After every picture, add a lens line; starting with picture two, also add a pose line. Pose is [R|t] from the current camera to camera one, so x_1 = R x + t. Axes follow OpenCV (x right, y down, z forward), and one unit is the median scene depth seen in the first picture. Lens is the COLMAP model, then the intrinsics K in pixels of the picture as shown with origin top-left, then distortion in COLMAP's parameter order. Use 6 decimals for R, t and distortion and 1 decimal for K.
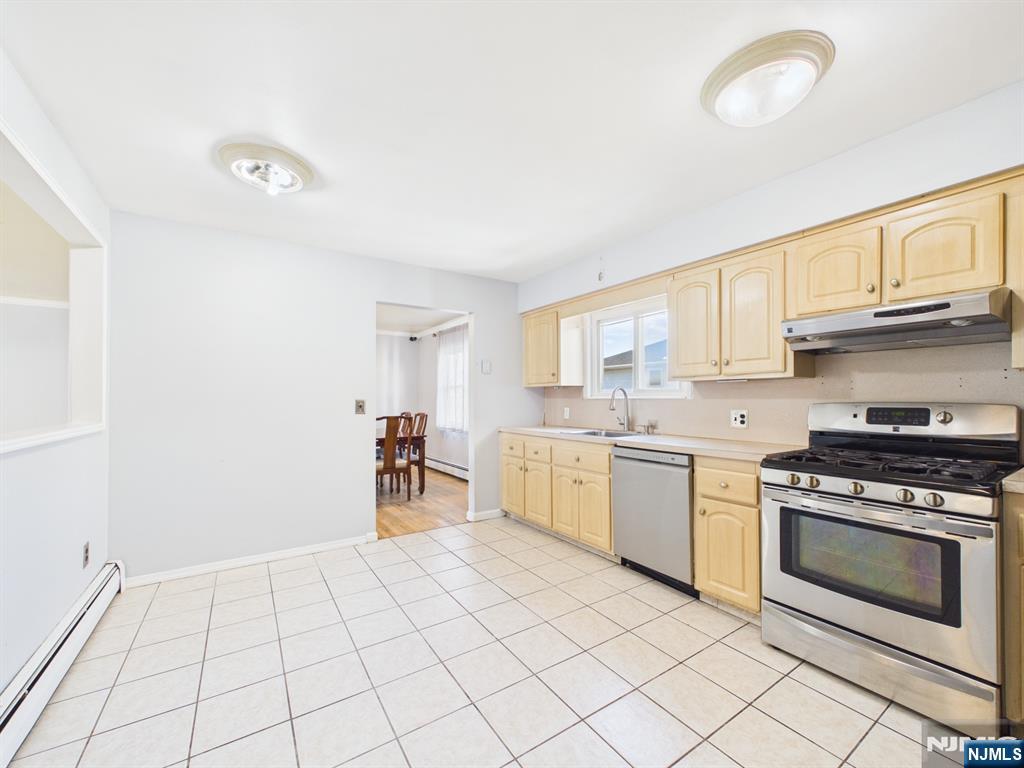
lens RADIAL K [[408.6, 0, 510.4], [0, 408.6, 407.4], [0, 0, 1]] dist [-0.000505, 0.000062]
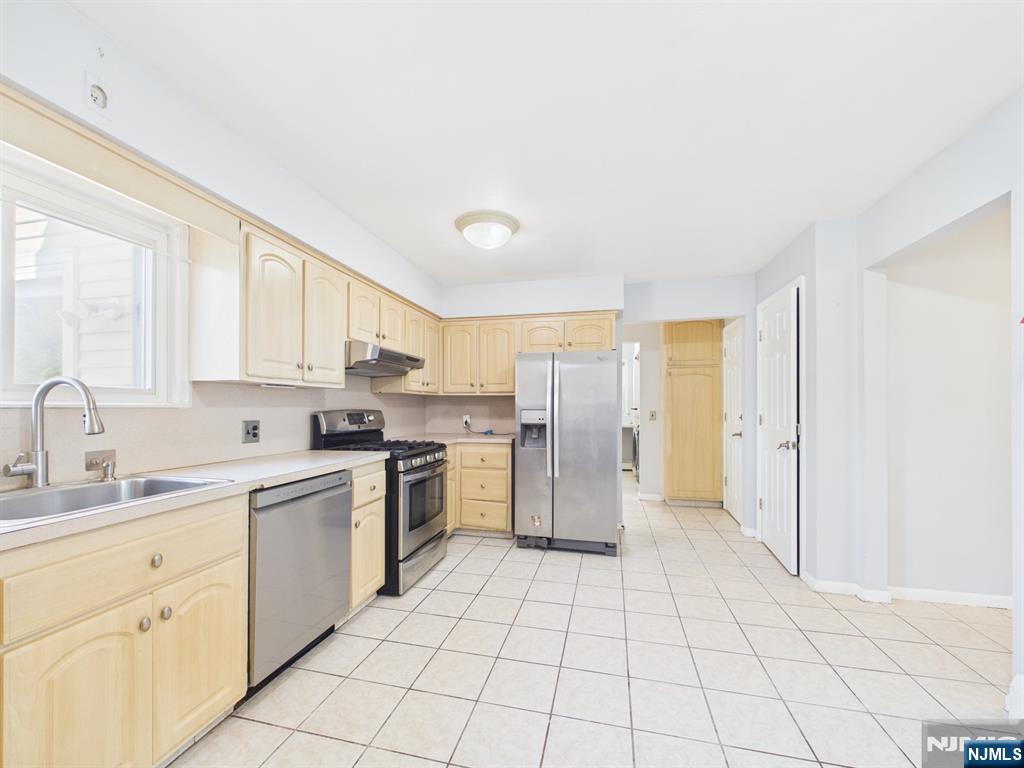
lens RADIAL K [[408.6, 0, 510.4], [0, 408.6, 407.4], [0, 0, 1]] dist [-0.000505, 0.000062]
pose [[-0.684614, -0.002778, 0.728900, -0.433012], [0.011986, 0.999815, 0.015068, -0.028138], [-0.728807, 0.019052, -0.684454, 1.252510]]
